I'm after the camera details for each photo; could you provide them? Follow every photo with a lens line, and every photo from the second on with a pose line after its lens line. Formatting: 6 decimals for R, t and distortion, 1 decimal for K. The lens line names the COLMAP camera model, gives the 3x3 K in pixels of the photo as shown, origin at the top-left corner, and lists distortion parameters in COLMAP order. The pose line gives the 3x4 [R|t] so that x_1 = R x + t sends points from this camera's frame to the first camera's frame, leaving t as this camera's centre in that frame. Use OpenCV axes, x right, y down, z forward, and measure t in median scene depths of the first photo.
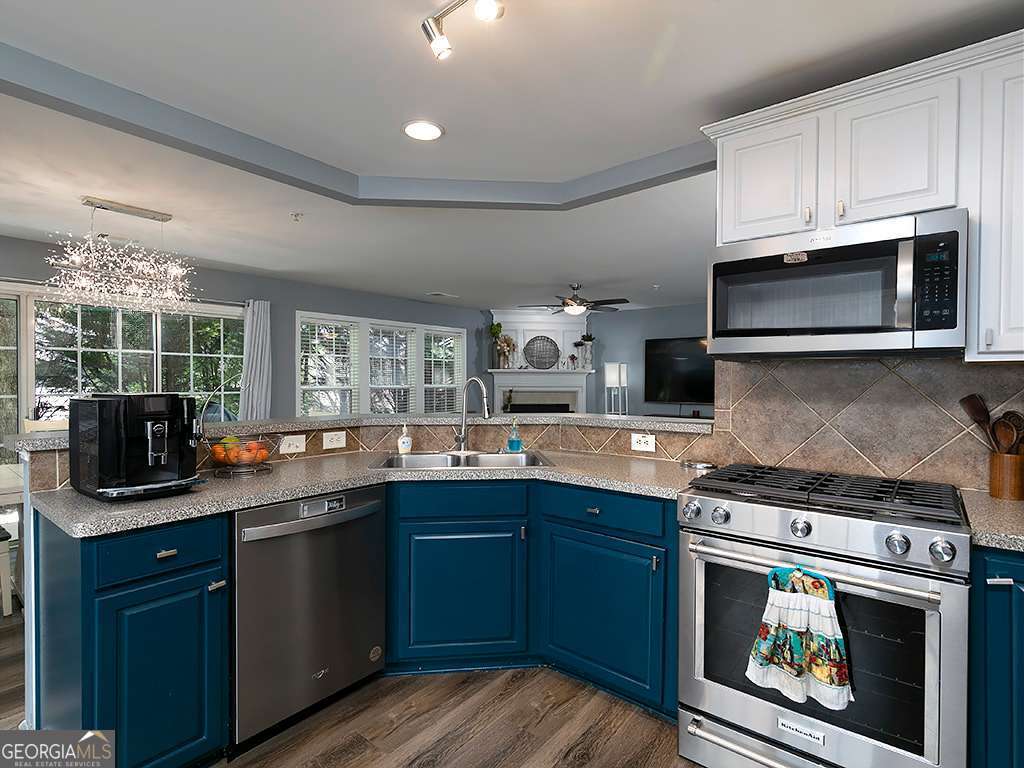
lens RADIAL K [[526.4, 0, 512.0], [0, 526.4, 384.0], [0, 0, 1]] dist [0.020812, -0.000094]
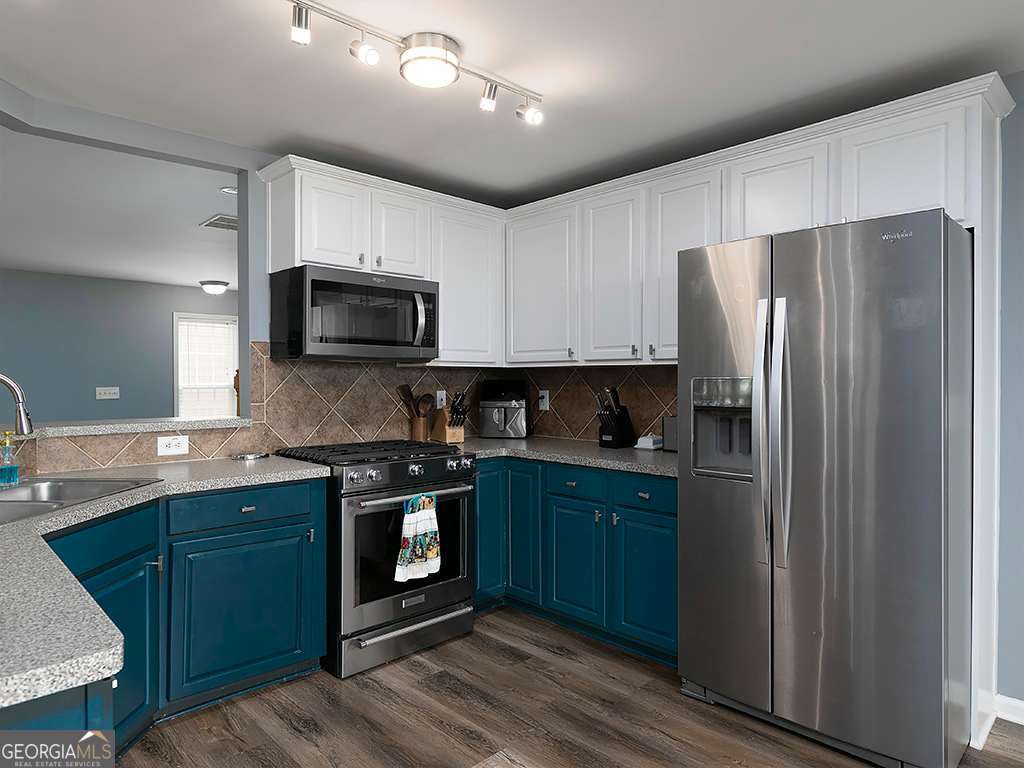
lens RADIAL K [[631.0, 0, 512.0], [0, 631.0, 384.0], [0, 0, 1]] dist [-0.000465, 0.000788]
pose [[0.136016, 0.001356, 0.990706, -0.981174], [0.021846, 0.999752, -0.004367, 0.031754], [-0.990466, 0.022237, 0.135952, 0.375801]]
